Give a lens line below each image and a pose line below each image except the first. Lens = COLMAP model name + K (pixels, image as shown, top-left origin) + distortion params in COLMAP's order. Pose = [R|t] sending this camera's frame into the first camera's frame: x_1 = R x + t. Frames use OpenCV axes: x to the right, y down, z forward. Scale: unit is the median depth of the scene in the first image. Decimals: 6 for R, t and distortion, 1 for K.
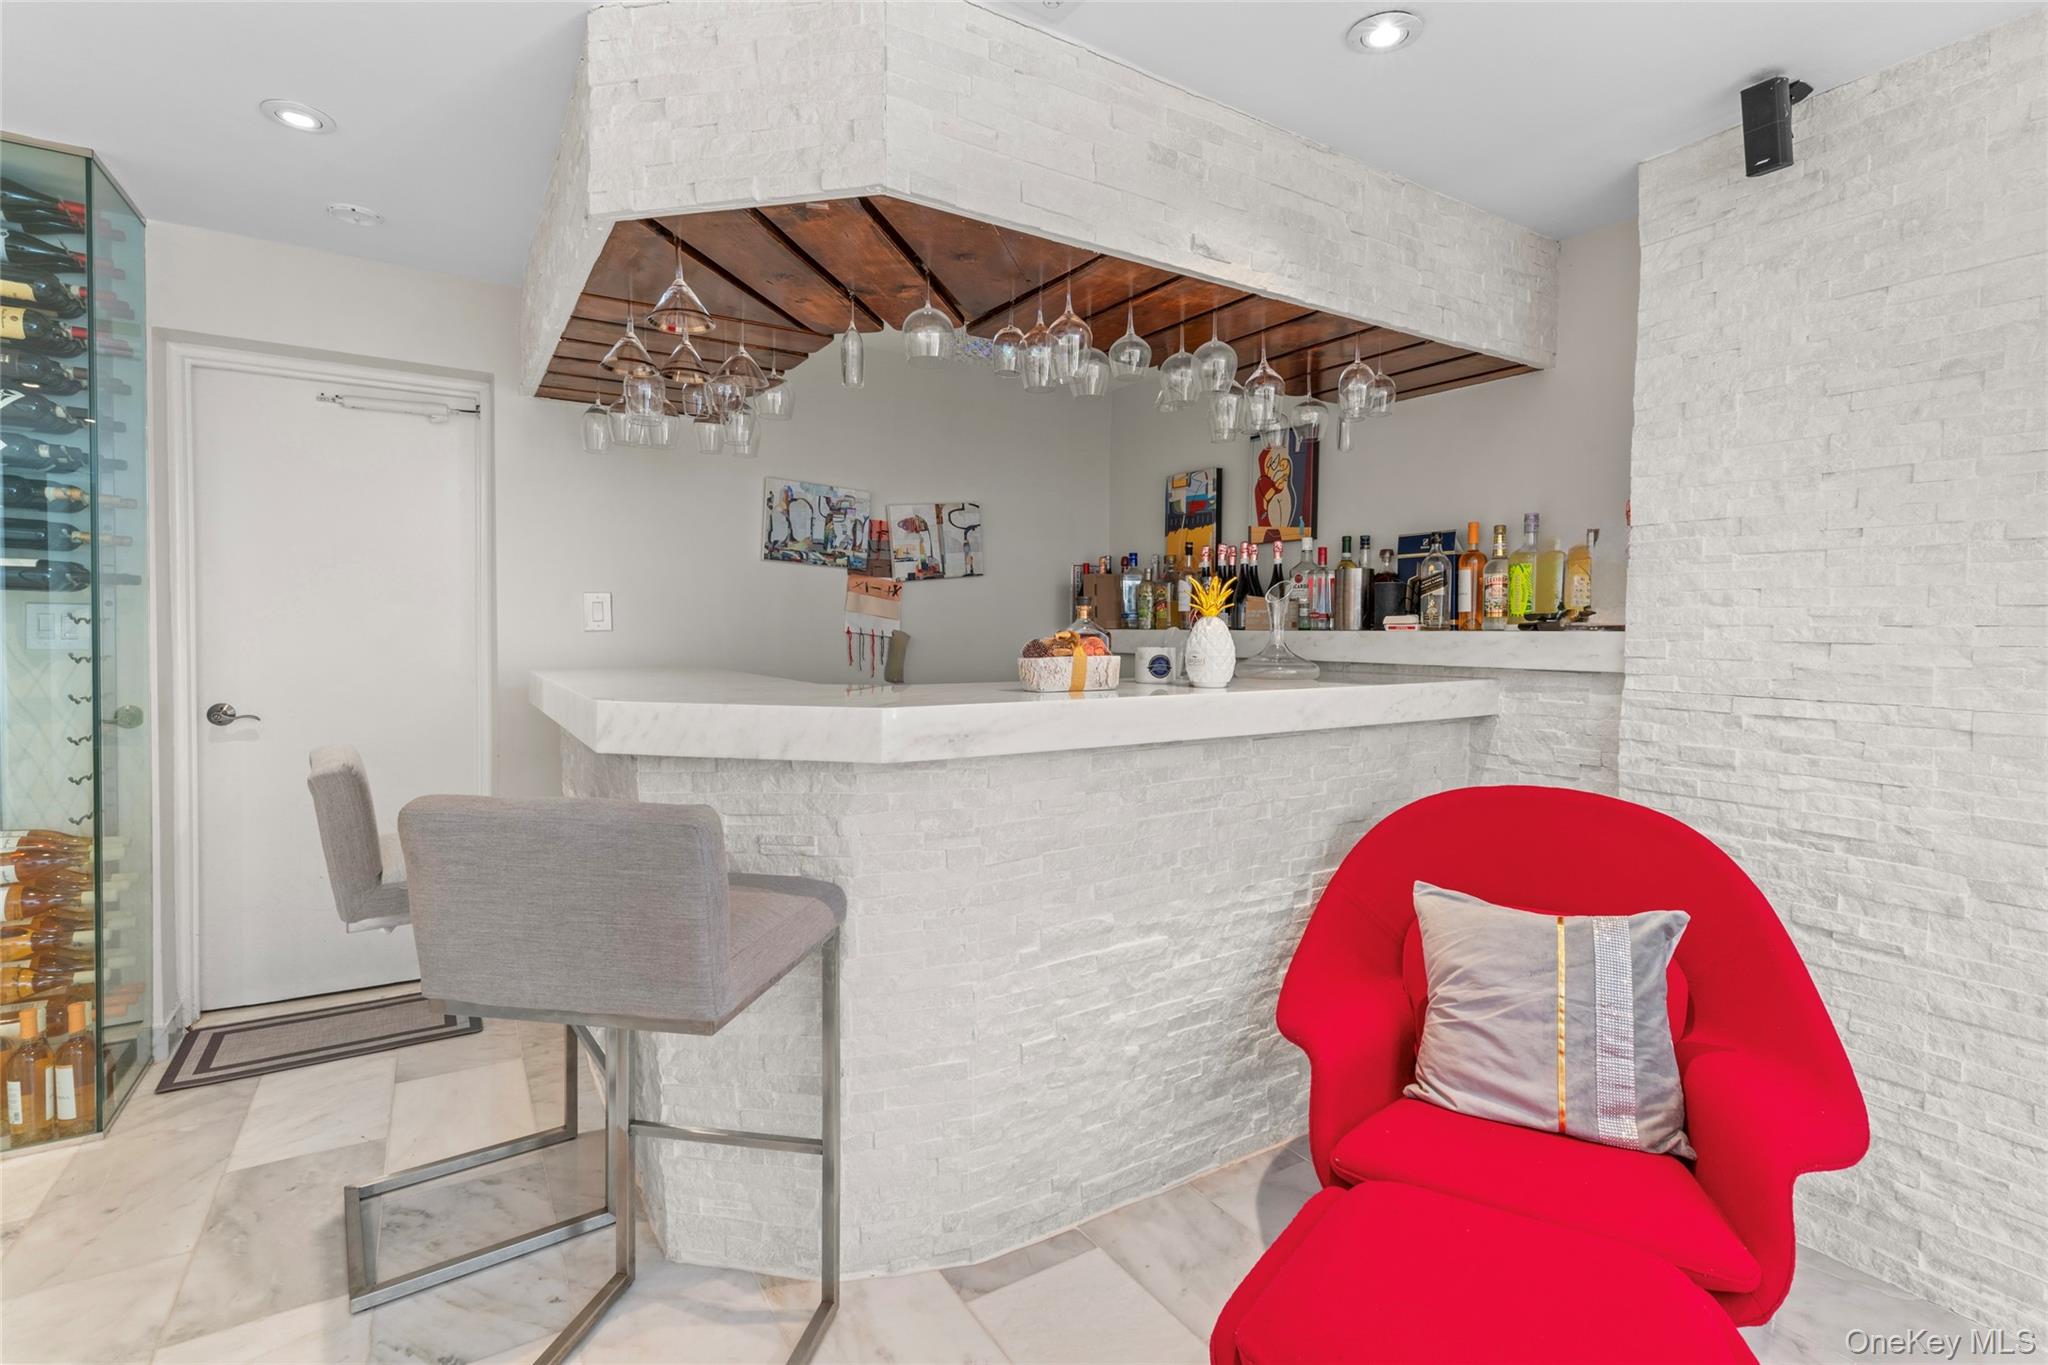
lens RADIAL K [[967.5, 0, 1032.6], [0, 967.5, 634.8], [0, 0, 1]] dist [0.007543, -0.000792]
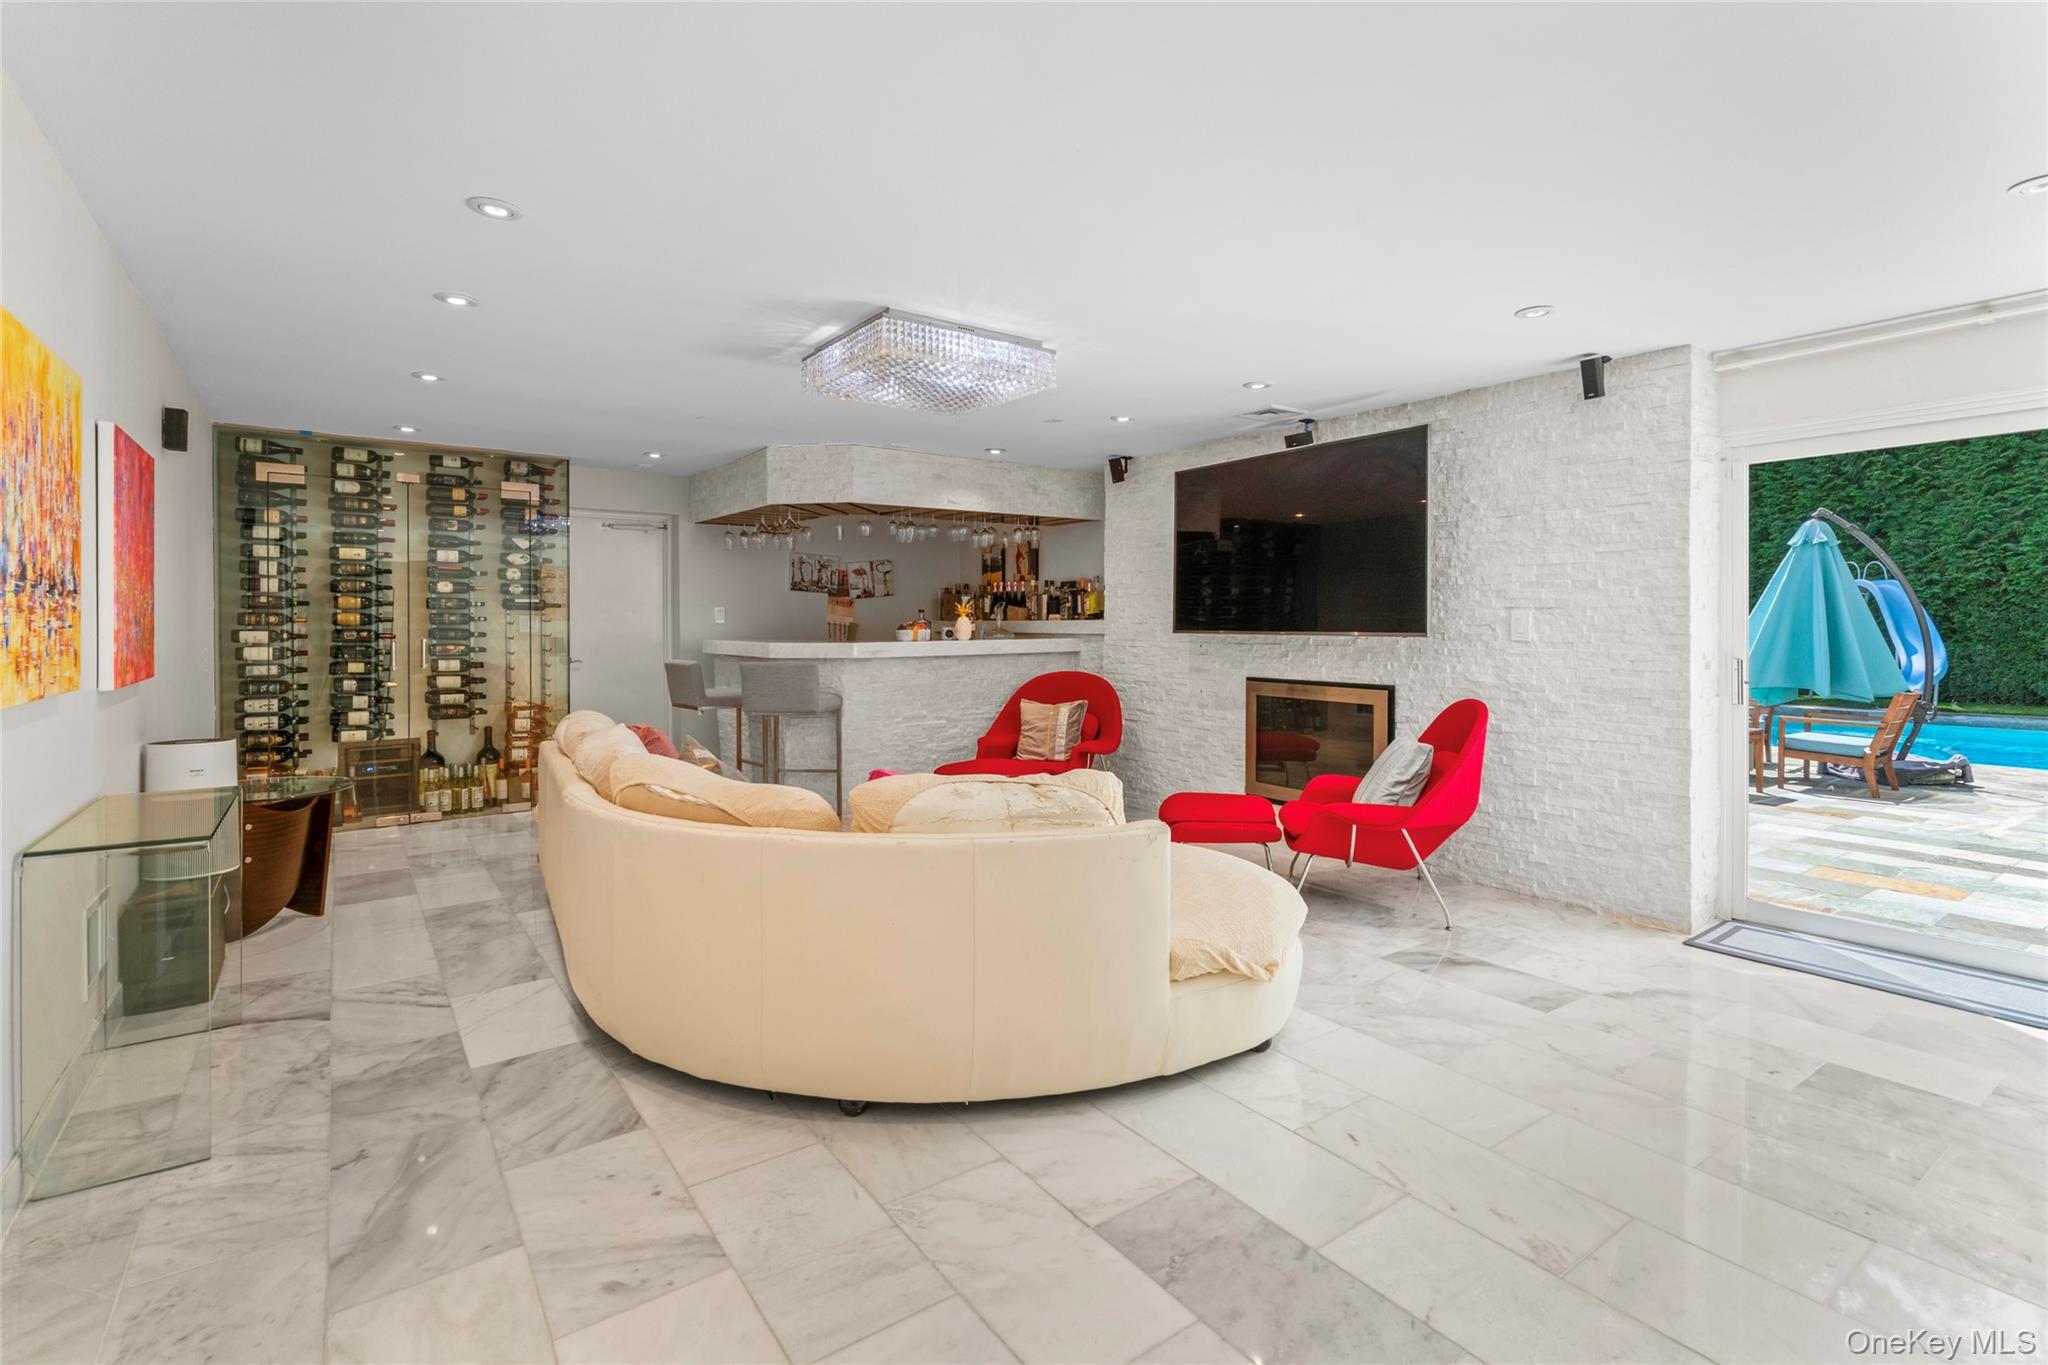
lens RADIAL K [[967.5, 0, 1045.9], [0, 967.5, 636.2], [0, 0, 1]] dist [0.007543, -0.000792]
pose [[0.997309, -0.010260, 0.072597, 0.174237], [0.009577, 0.999907, 0.009746, 0.012476], [-0.072691, -0.009024, 0.997314, -1.544754]]
